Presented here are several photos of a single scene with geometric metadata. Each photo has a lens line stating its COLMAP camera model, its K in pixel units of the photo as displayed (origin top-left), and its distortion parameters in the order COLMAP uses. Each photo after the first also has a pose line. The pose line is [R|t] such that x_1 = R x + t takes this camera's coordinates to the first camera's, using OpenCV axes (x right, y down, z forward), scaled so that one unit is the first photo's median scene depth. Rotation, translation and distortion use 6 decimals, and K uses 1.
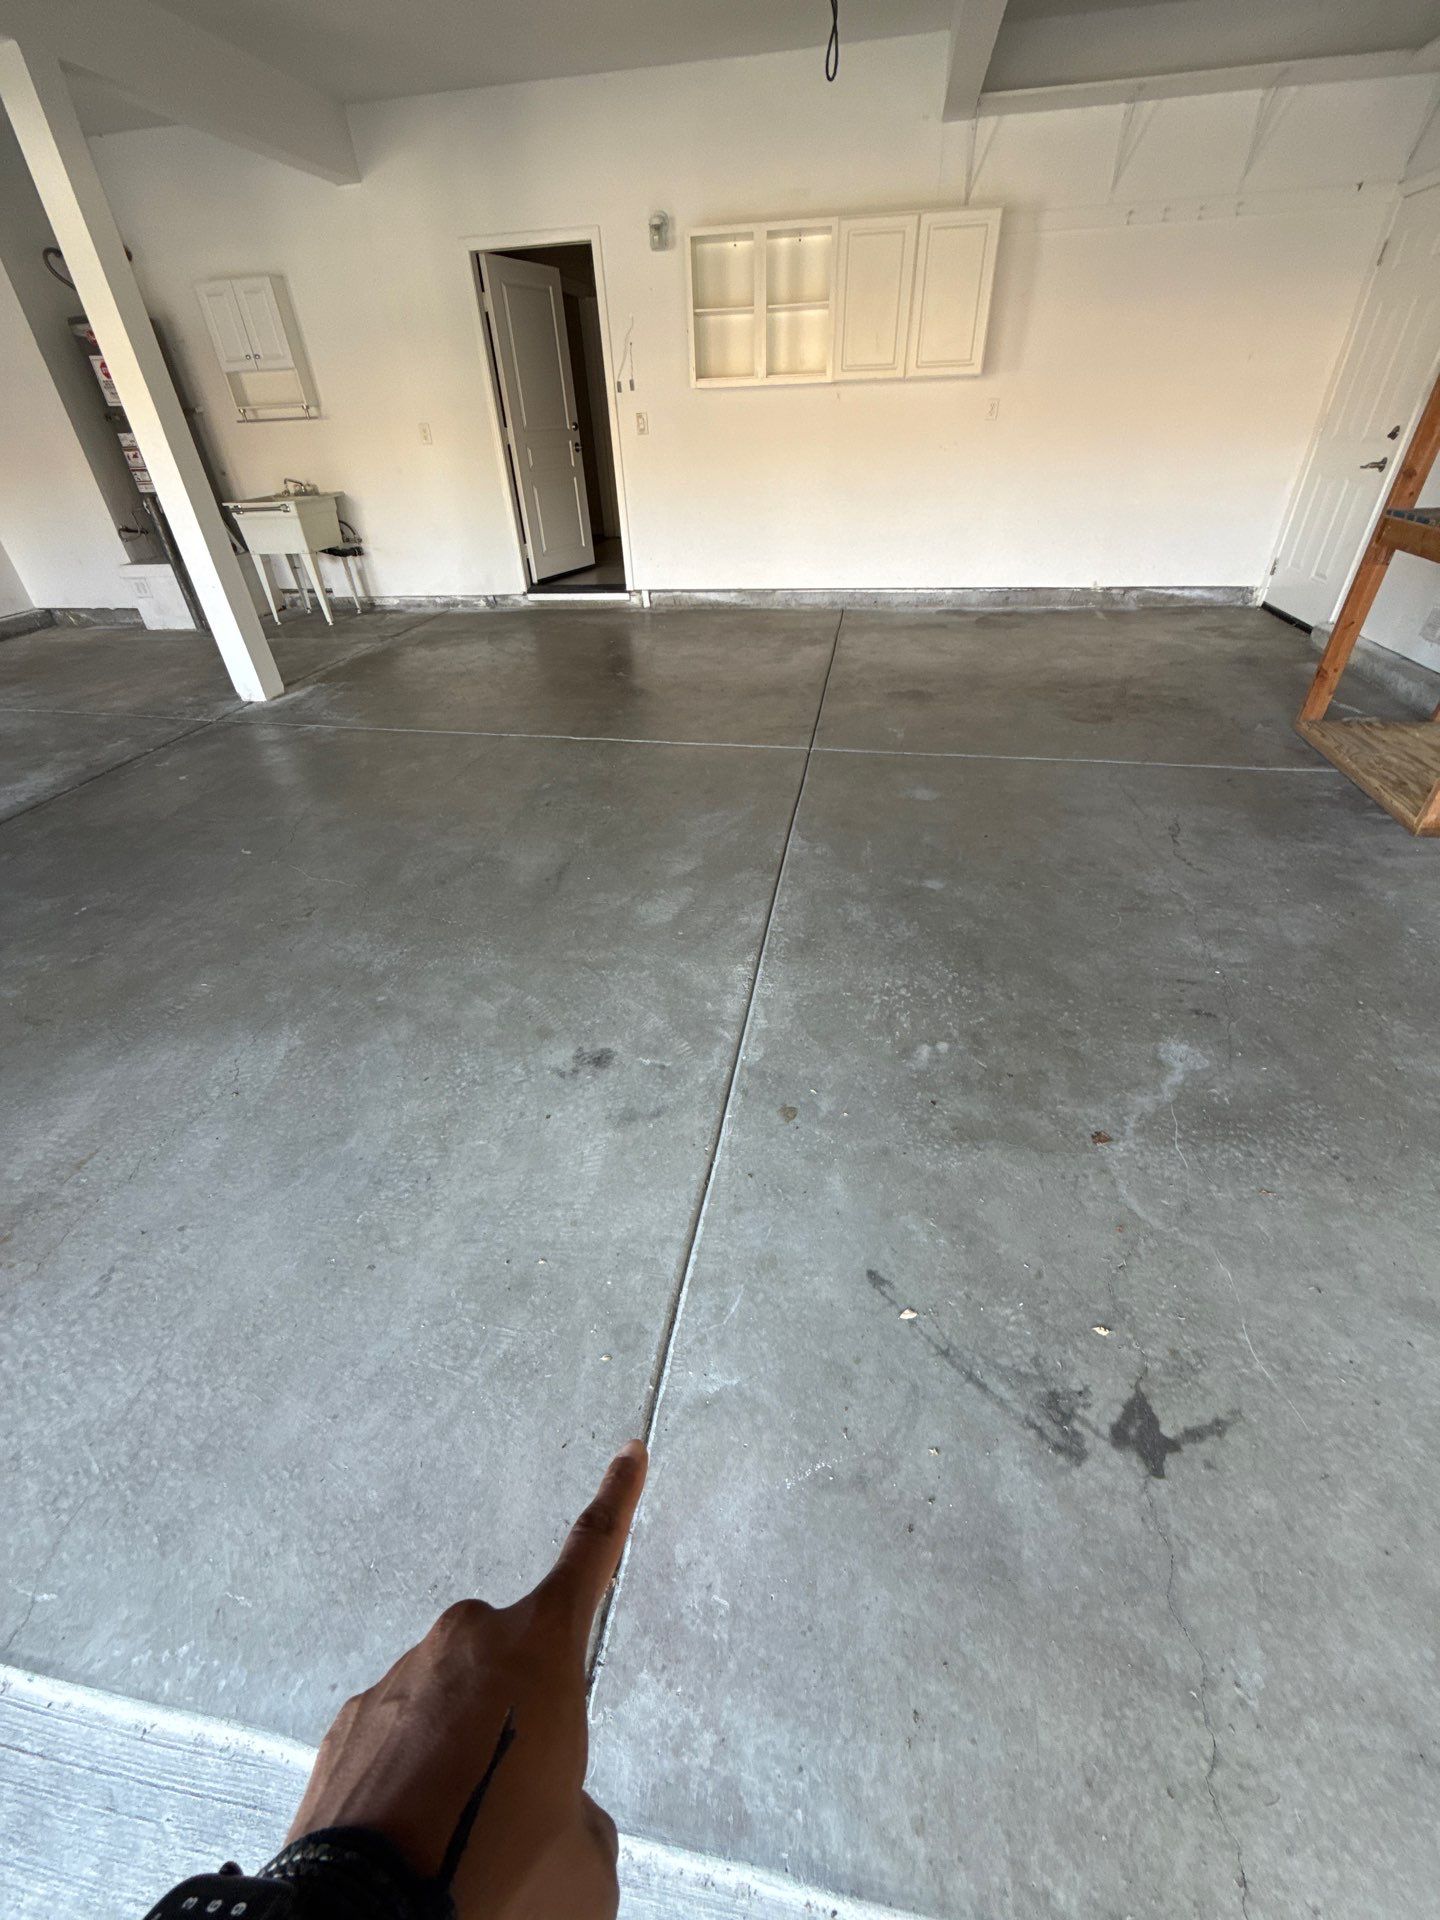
lens RADIAL K [[763.6, 0, 725.0], [0, 763.6, 960.8], [0, 0, 1]] dist [0.000005, -0.000059]
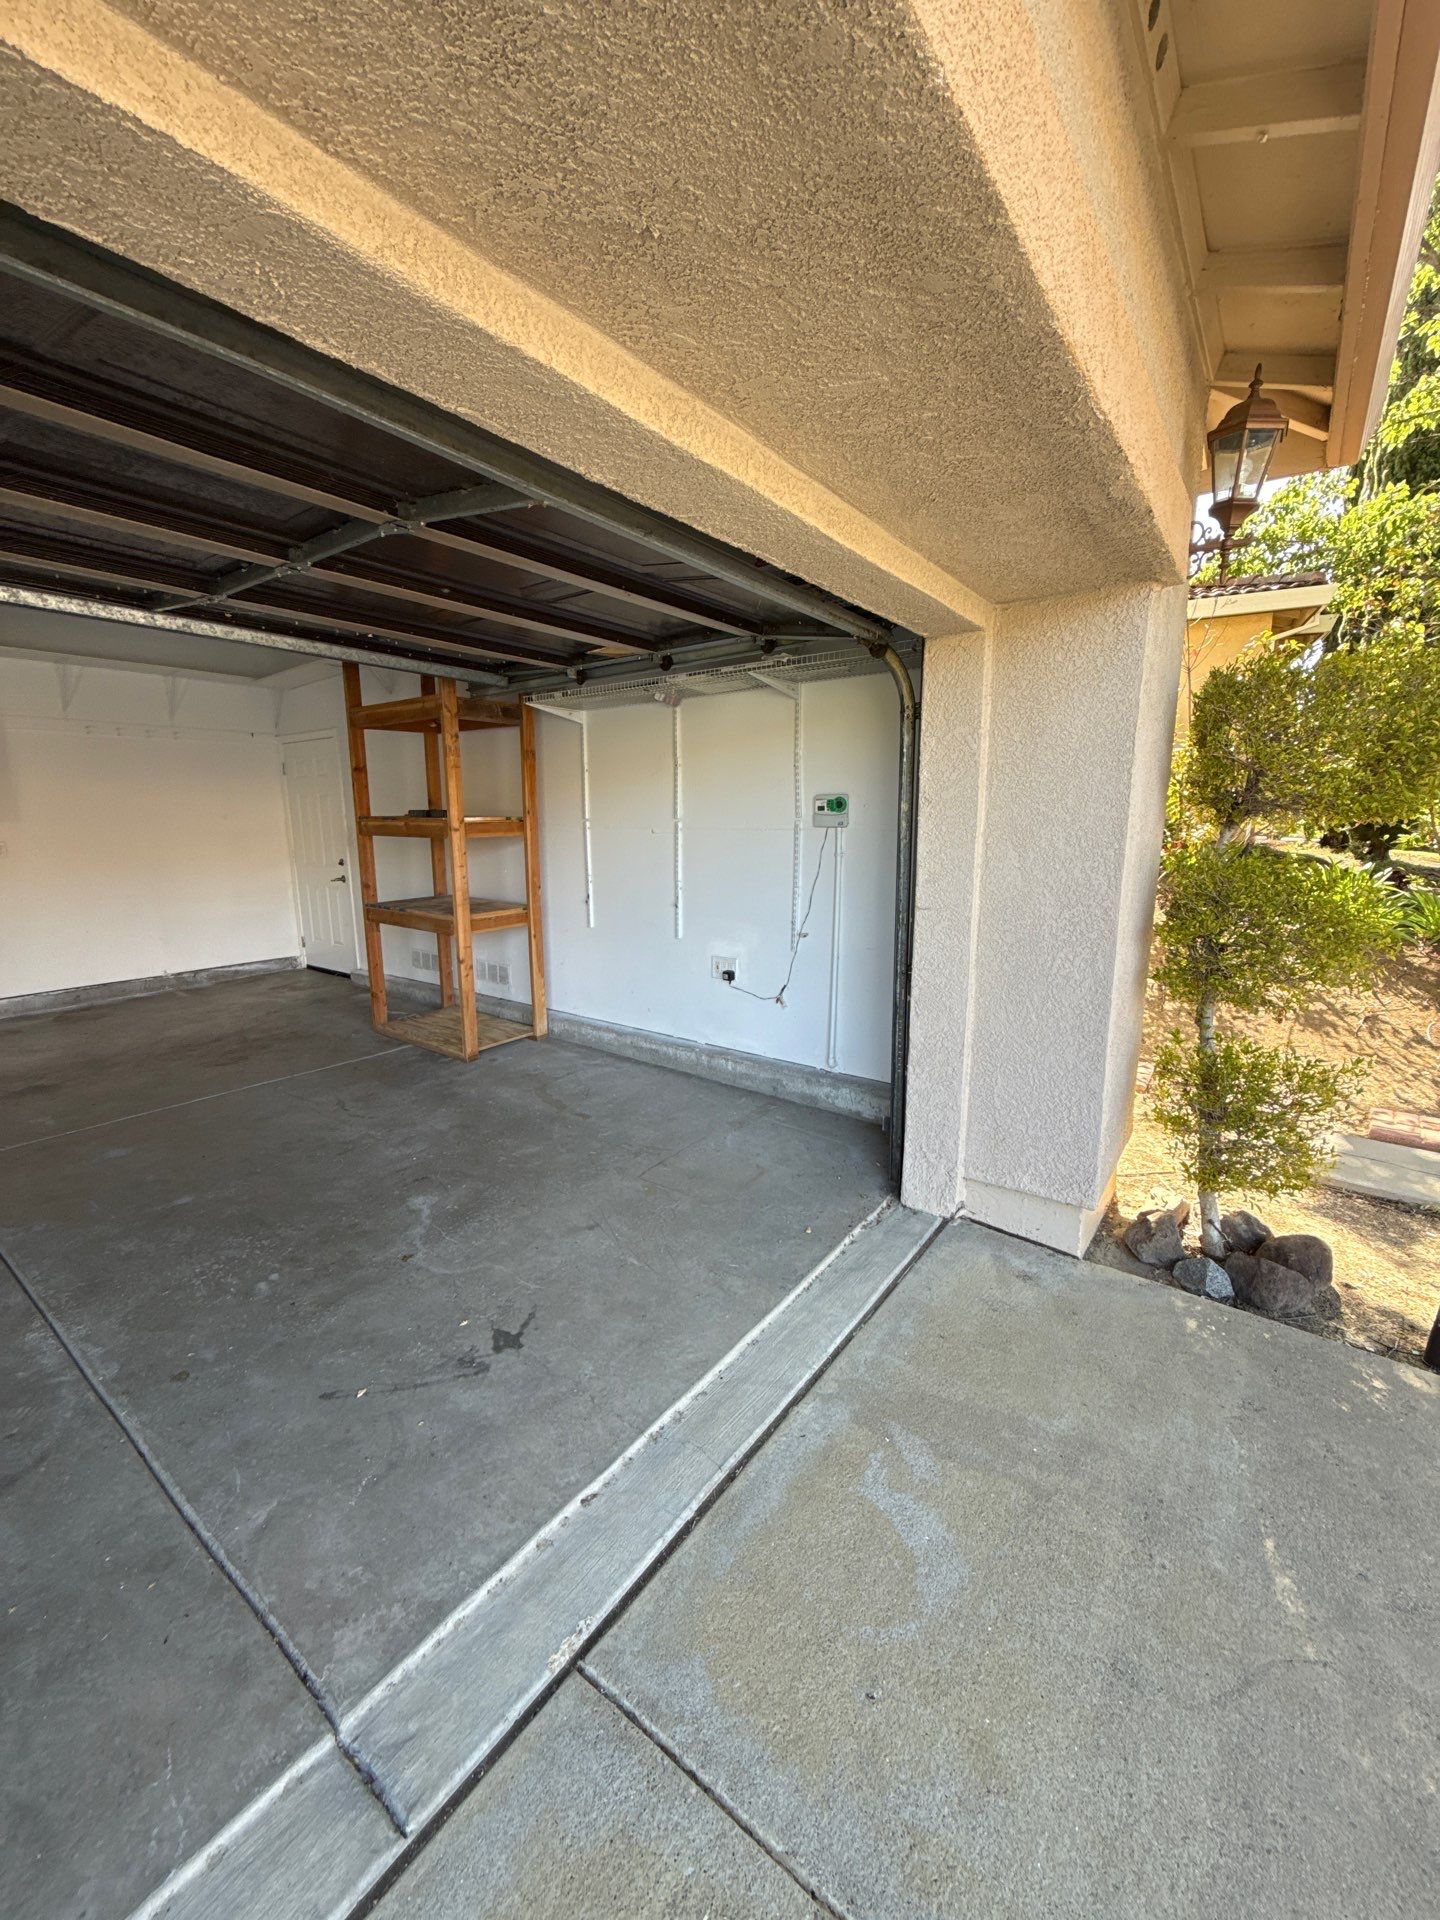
lens RADIAL K [[763.6, 0, 718.6], [0, 763.6, 951.8], [0, 0, 1]] dist [0.000005, -0.000059]
pose [[0.448978, -0.126565, 0.884534, -0.332257], [0.513848, 0.846429, -0.139710, 0.155870], [-0.731012, 0.517242, 0.445063, -0.308774]]
